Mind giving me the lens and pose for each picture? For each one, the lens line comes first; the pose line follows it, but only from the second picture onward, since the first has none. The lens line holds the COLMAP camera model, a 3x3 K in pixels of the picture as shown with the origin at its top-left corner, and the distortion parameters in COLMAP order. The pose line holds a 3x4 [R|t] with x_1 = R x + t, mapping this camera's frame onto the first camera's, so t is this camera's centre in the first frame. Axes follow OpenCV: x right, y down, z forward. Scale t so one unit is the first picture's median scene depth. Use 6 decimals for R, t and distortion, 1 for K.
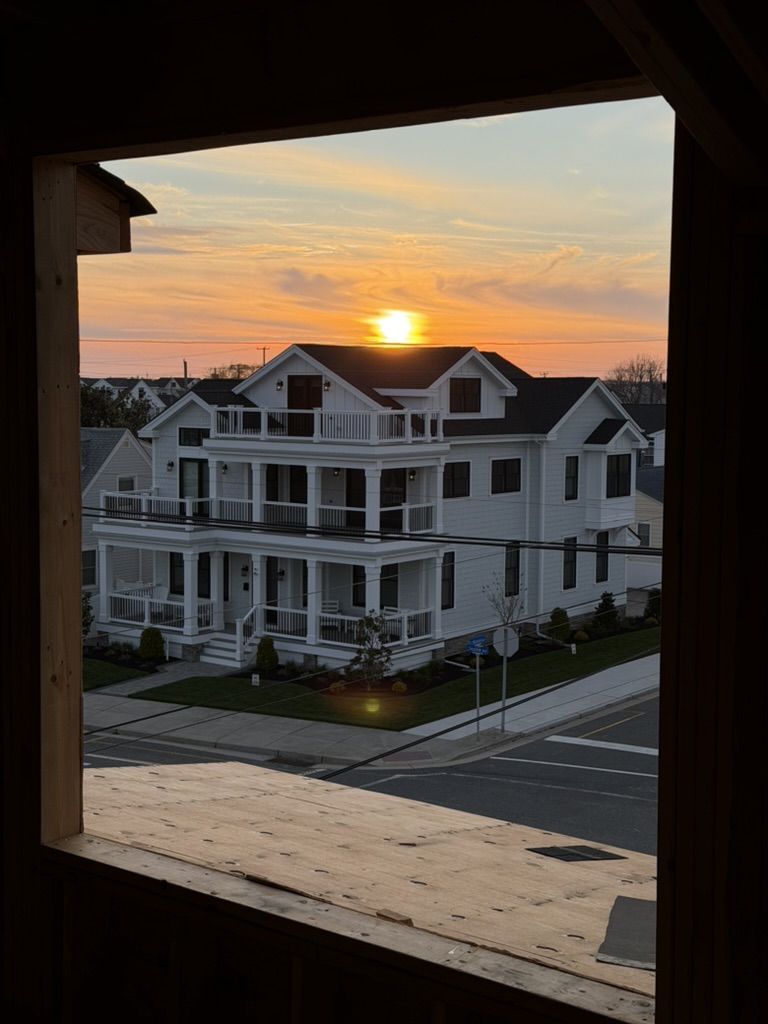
lens RADIAL K [[1463.3, 0, 390.9], [0, 1463.3, 510.1], [0, 0, 1]] dist [0.151287, 0.000000]
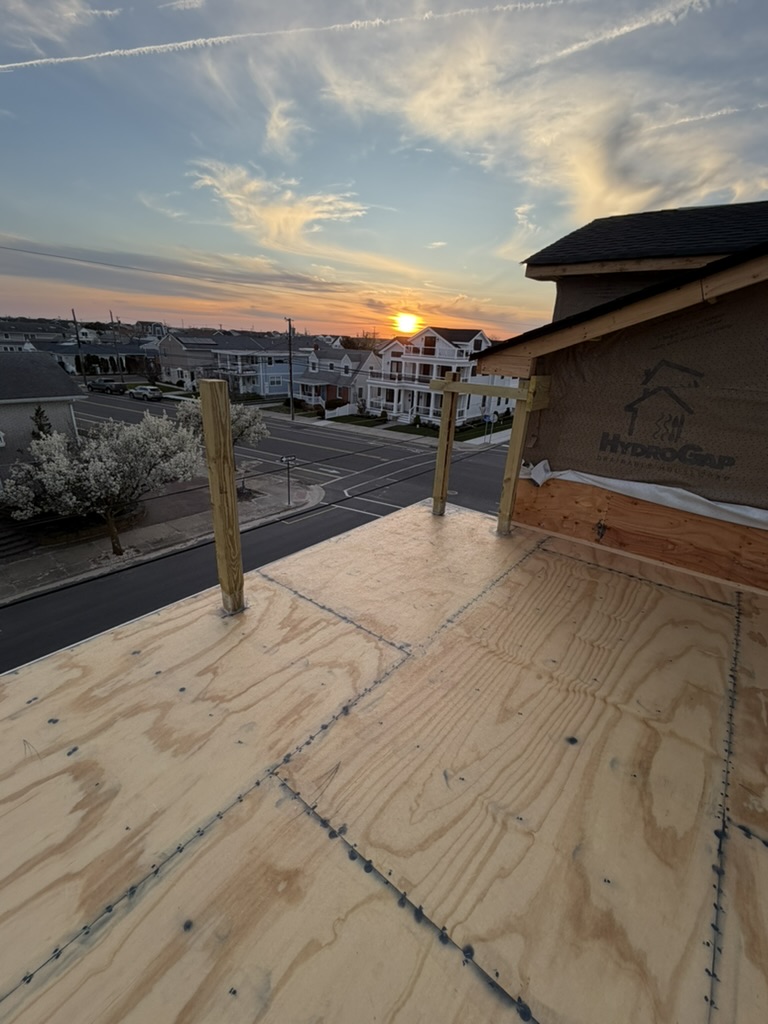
lens RADIAL K [[439.9, 0, 380.5], [0, 439.9, 521.4], [0, 0, 1]] dist [0.000749, -0.000832]
pose [[0.998429, 0.053360, -0.017070, -0.134890], [-0.045806, 0.952937, 0.299689, 0.015738], [0.032258, -0.298436, 0.953884, -0.097708]]
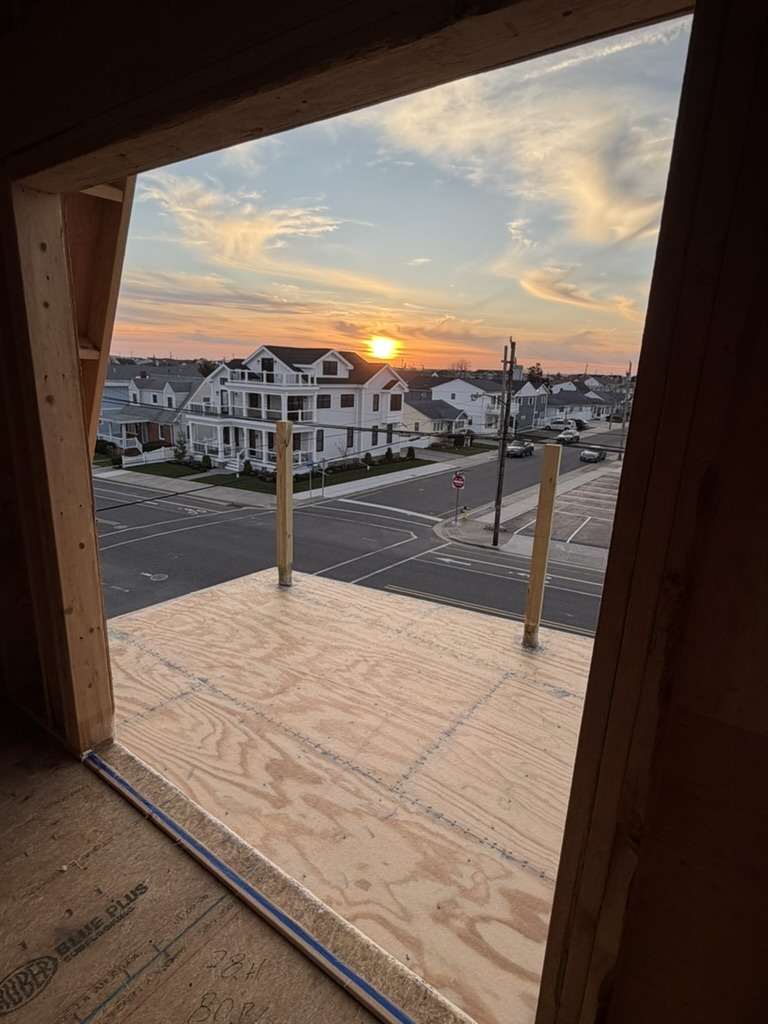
lens RADIAL K [[555.0, 0, 389.5], [0, 555.0, 508.4], [0, 0, 1]] dist [-0.007809, 0.002257]
pose [[0.999405, 0.028431, 0.019505, 0.142506], [-0.031175, 0.986788, 0.158992, 0.006028], [-0.014727, -0.159505, 0.987087, 0.004209]]
